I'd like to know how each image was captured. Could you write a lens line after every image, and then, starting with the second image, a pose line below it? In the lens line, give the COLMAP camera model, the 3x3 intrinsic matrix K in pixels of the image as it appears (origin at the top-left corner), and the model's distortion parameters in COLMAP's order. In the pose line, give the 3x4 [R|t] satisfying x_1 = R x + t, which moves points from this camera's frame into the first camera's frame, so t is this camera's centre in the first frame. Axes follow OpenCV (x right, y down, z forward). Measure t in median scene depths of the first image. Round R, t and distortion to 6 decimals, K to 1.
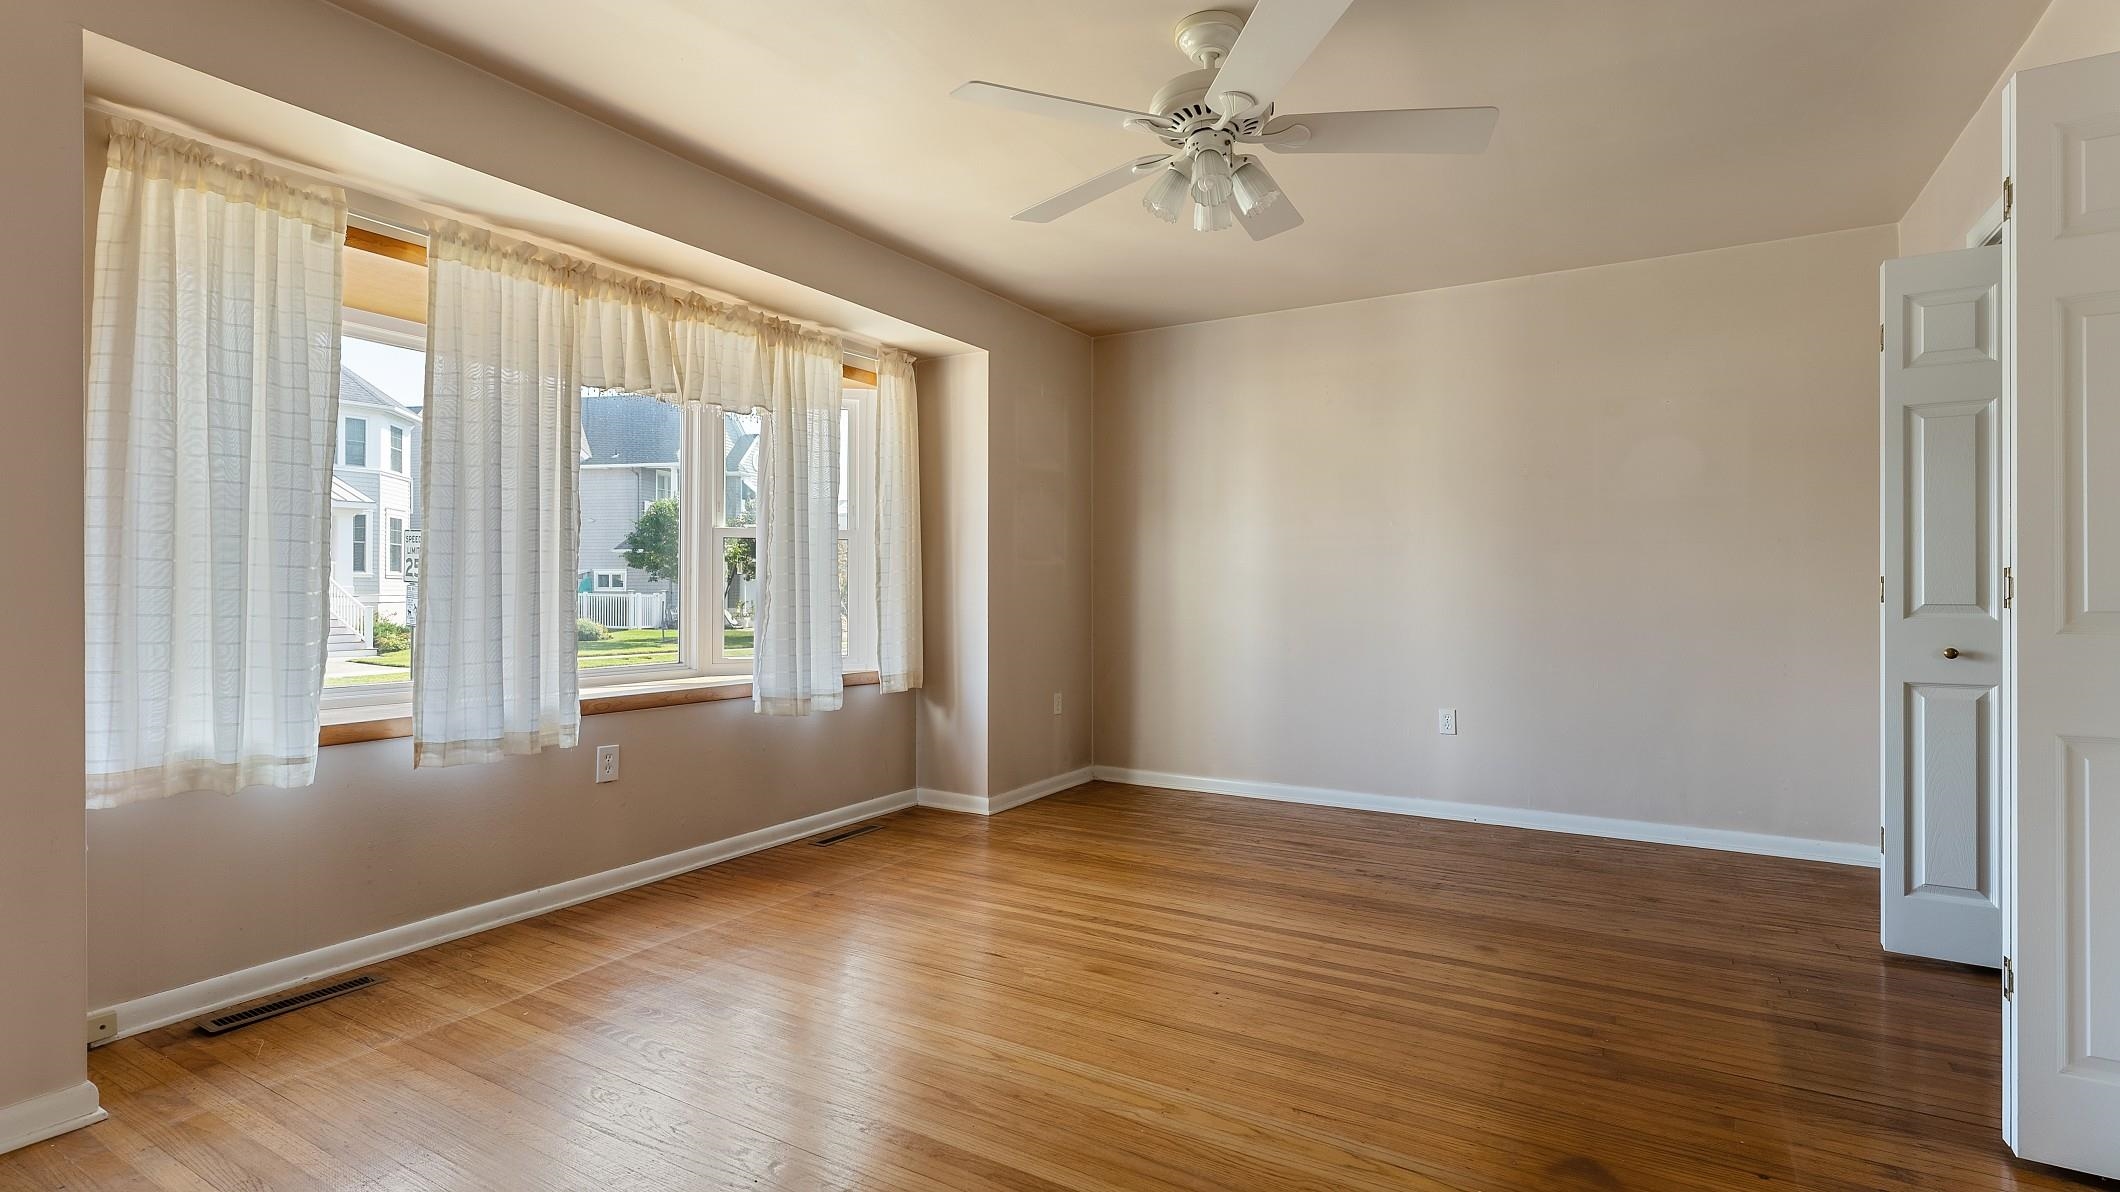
lens RADIAL K [[996.4, 0, 1064.4], [0, 996.4, 583.1], [0, 0, 1]] dist [0.001994, -0.001077]
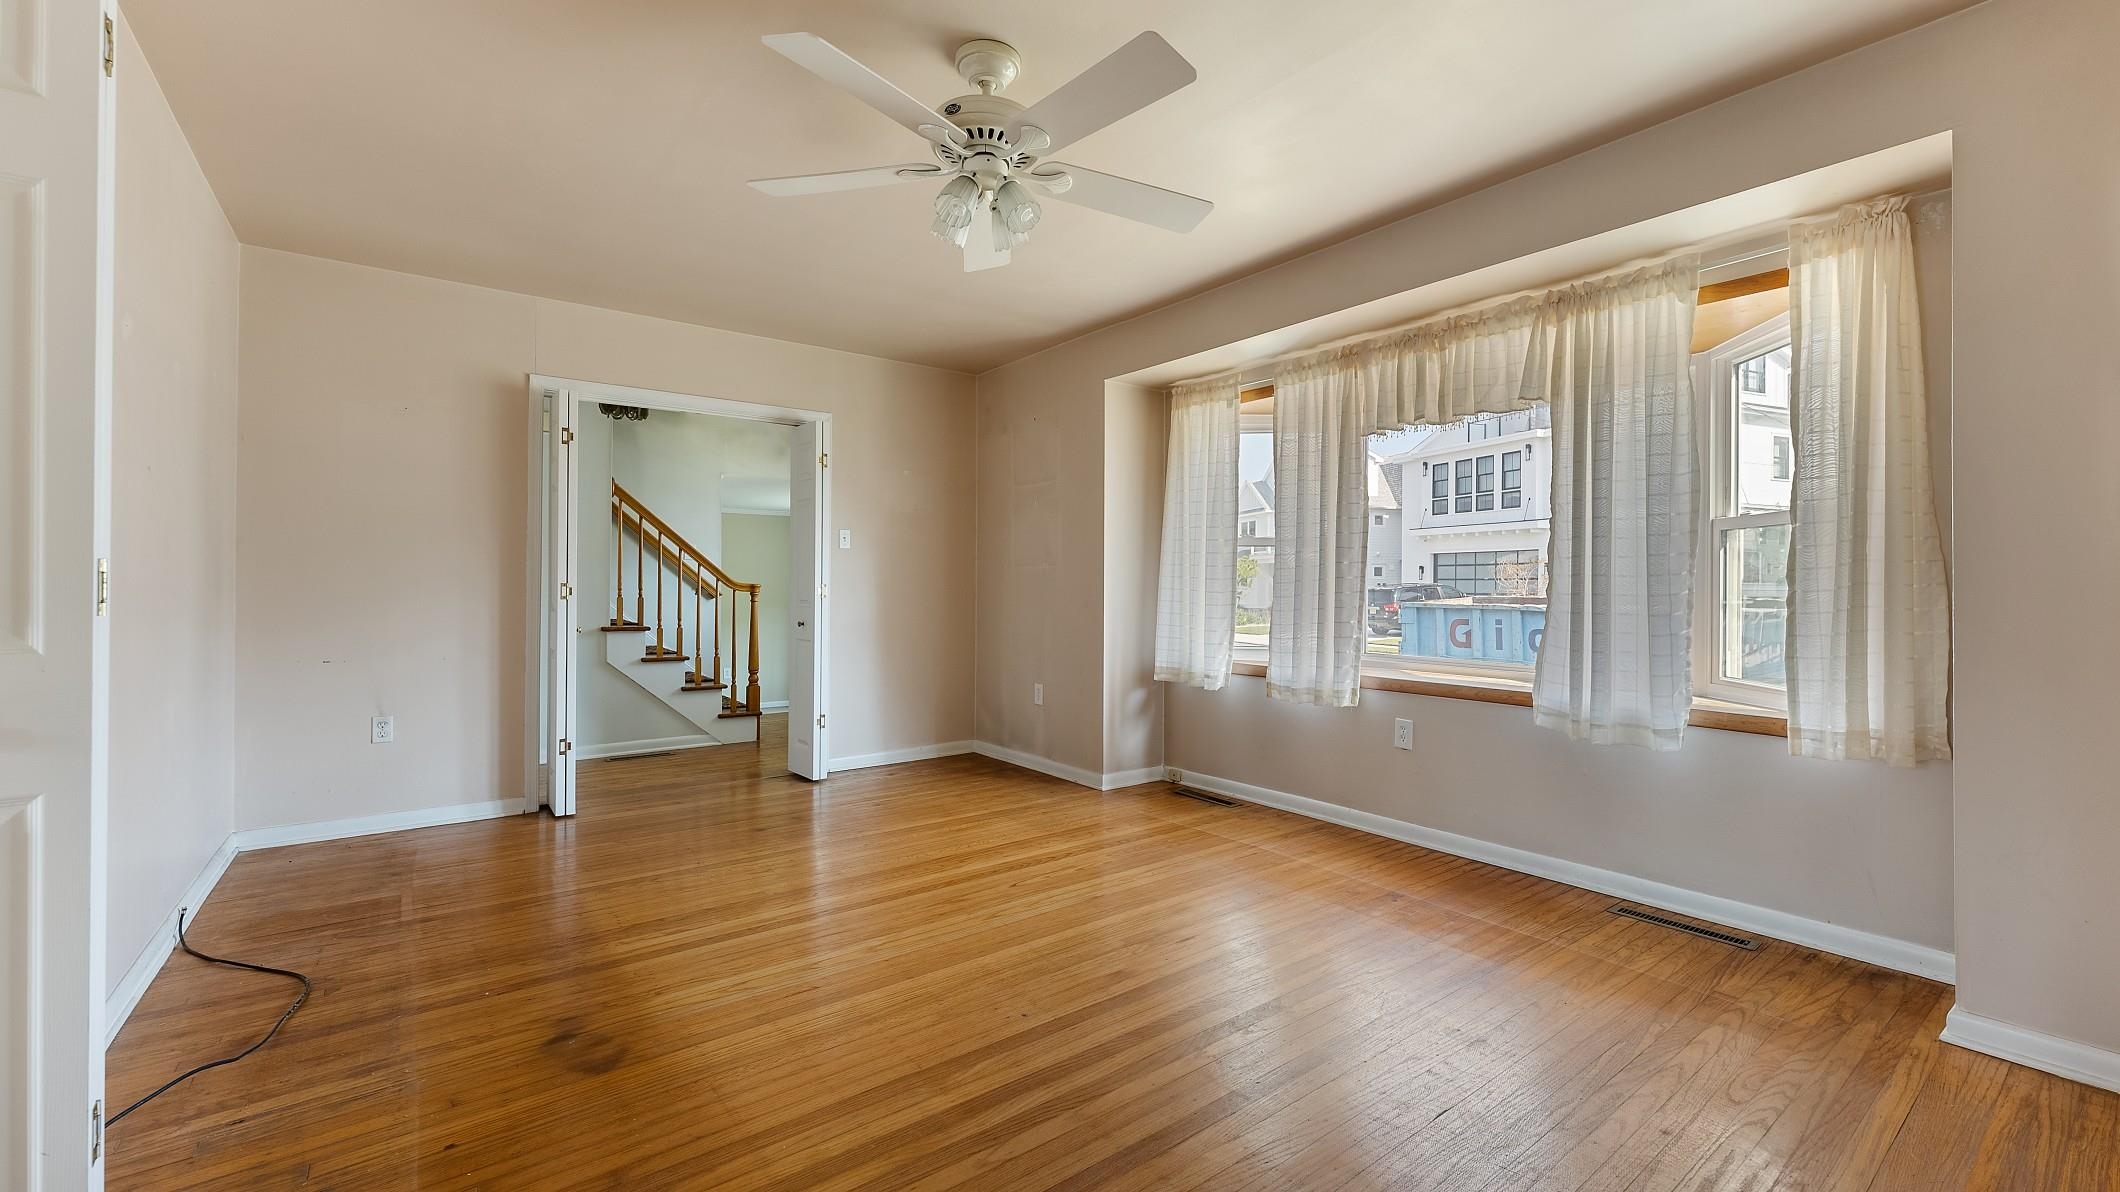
lens RADIAL K [[851.2, 0, 1060.9], [0, 851.2, 584.2], [0, 0, 1]] dist [0.001676, 0.000241]
pose [[-0.376883, -0.006545, -0.926238, 0.746417], [-0.001311, 0.999978, -0.006533, 0.004268], [0.926260, -0.001248, -0.376883, 1.116644]]
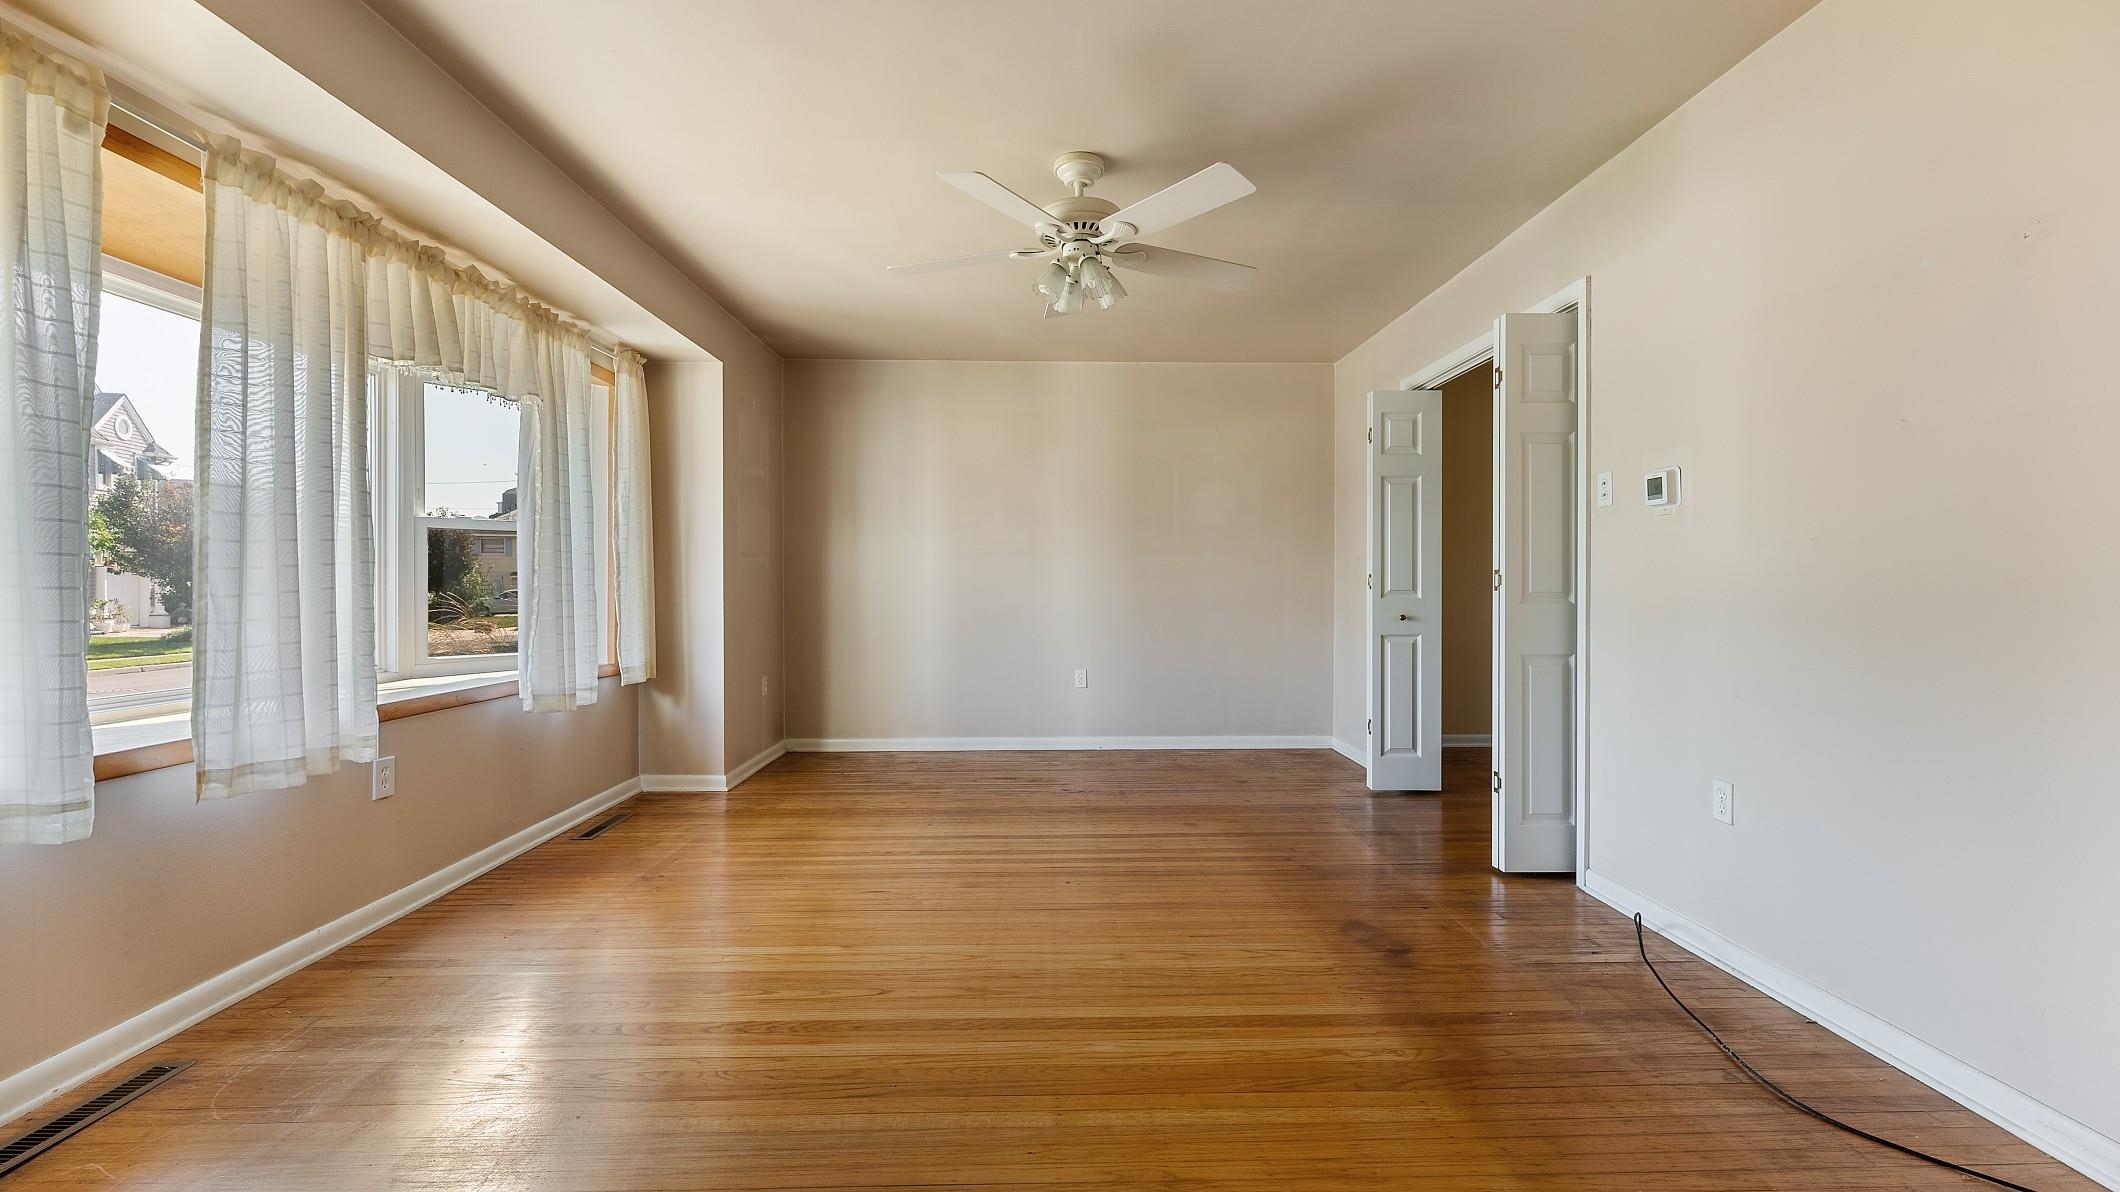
lens RADIAL K [[851.2, 0, 1063.4], [0, 851.2, 587.0], [0, 0, 1]] dist [0.001676, 0.000241]
pose [[0.847828, -0.004774, 0.530249, -0.383099], [-0.000586, 0.999950, 0.009939, 0.001325], [-0.530270, -0.008737, 0.847784, 0.028215]]
